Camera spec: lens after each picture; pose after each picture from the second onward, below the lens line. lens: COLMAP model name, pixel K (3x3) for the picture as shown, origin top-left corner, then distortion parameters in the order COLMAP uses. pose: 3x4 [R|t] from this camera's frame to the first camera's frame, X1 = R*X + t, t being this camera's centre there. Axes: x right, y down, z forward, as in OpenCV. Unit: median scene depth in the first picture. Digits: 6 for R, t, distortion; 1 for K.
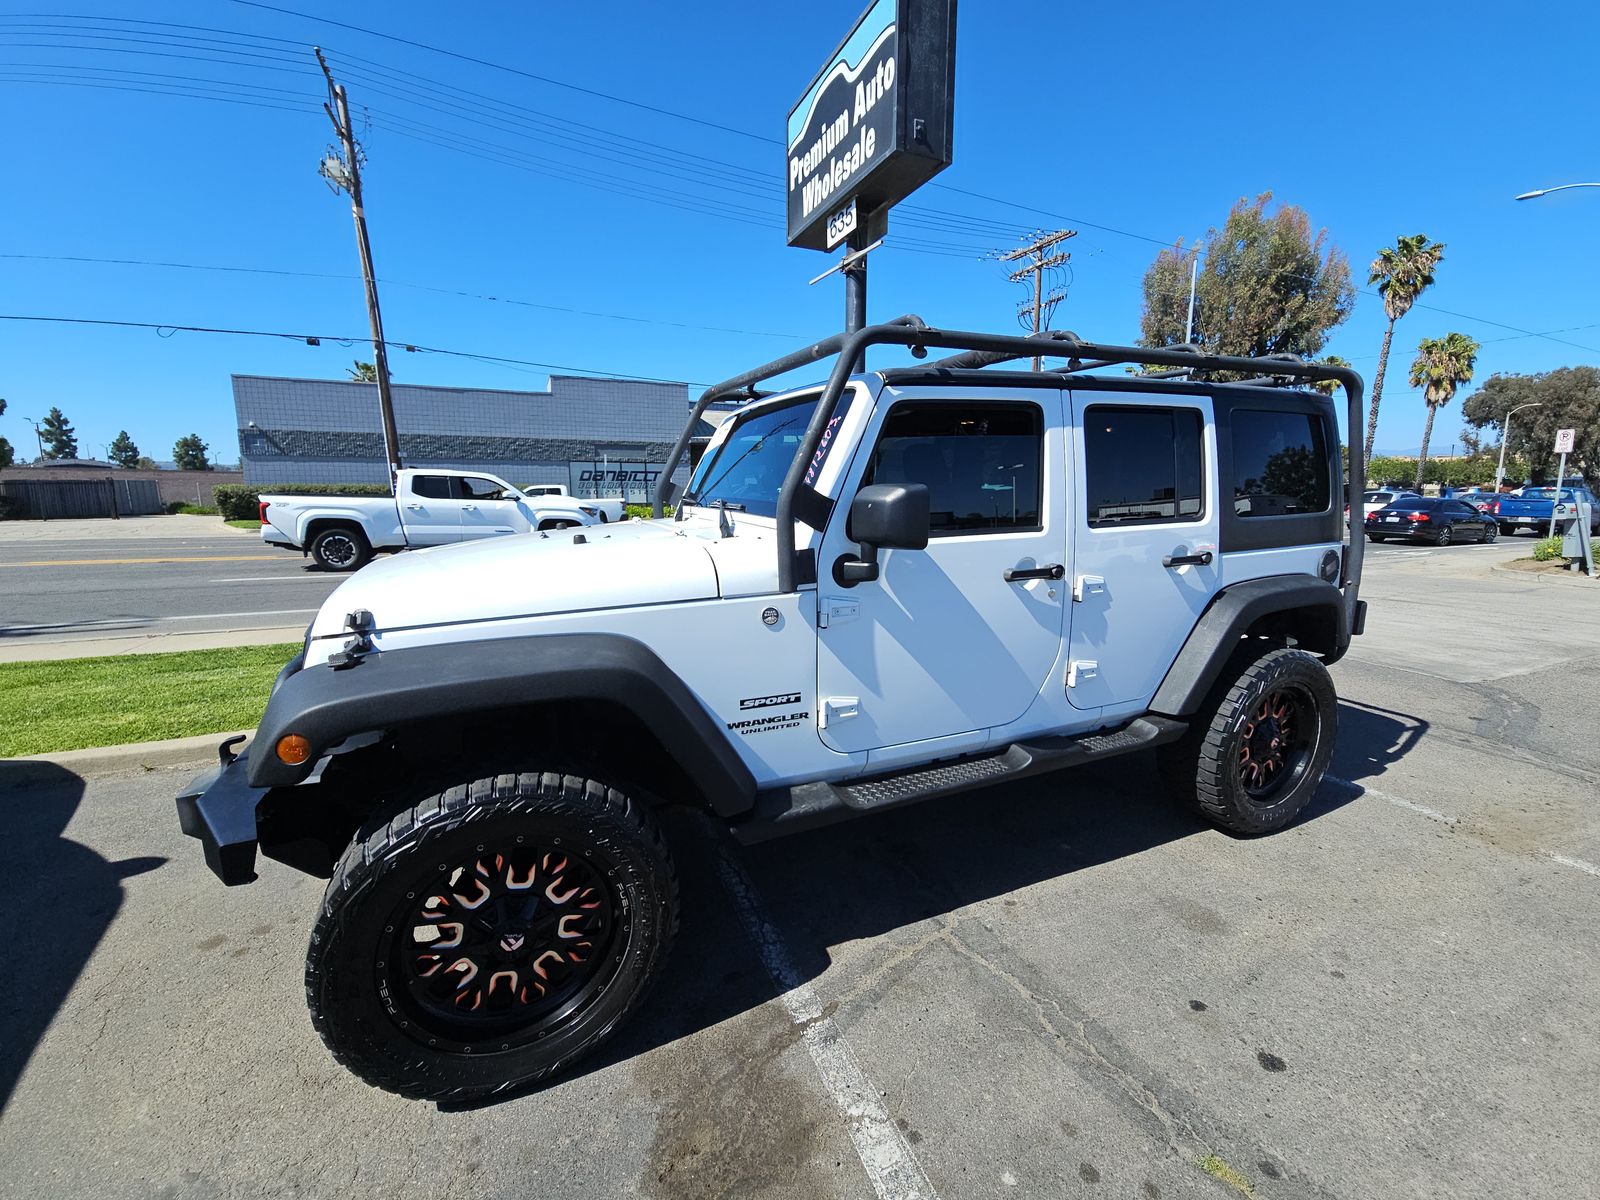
lens RADIAL K [[650.0, 0, 800.7], [0, 650.0, 598.8], [0, 0, 1]] dist [0.003324, -0.001085]
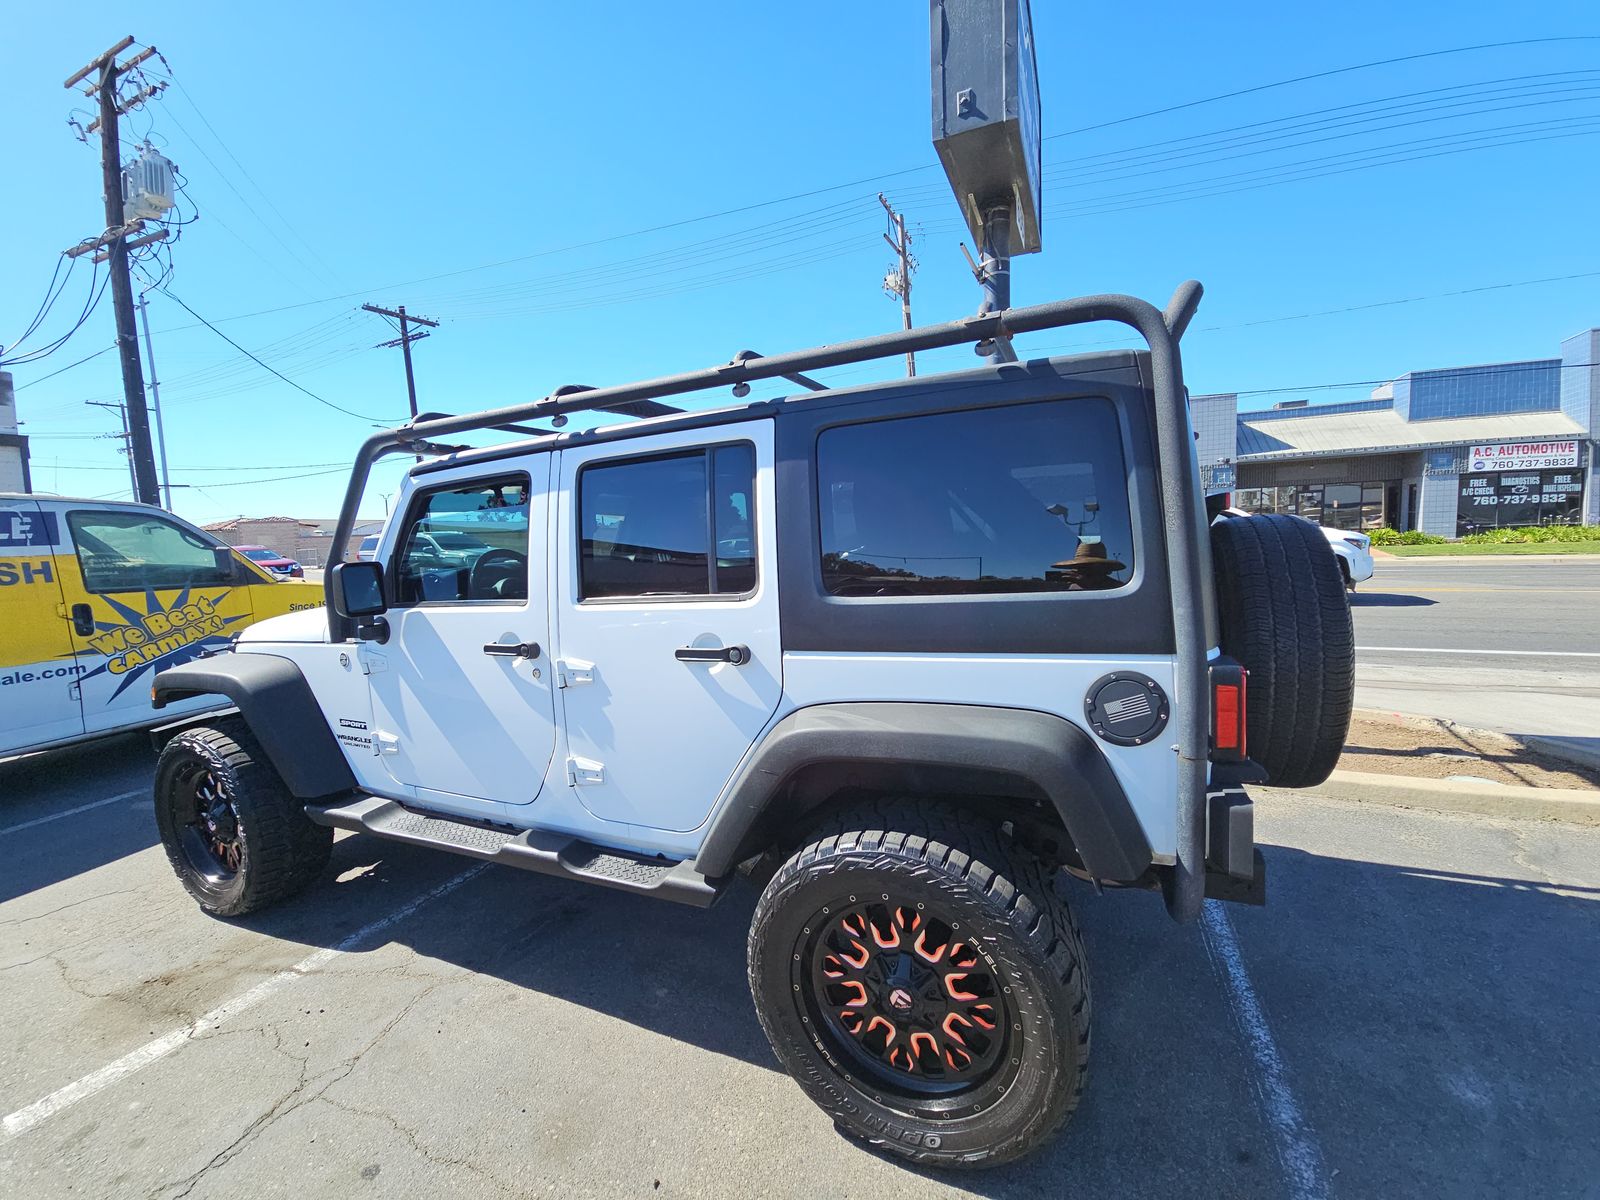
lens RADIAL K [[650.0, 0, 793.2], [0, 650.0, 599.7], [0, 0, 1]] dist [0.003324, -0.001085]
pose [[0.666359, 0.045844, -0.744220, 1.308933], [-0.083771, 0.996392, -0.013629, -0.130011], [0.740910, 0.071426, 0.667795, 0.653371]]
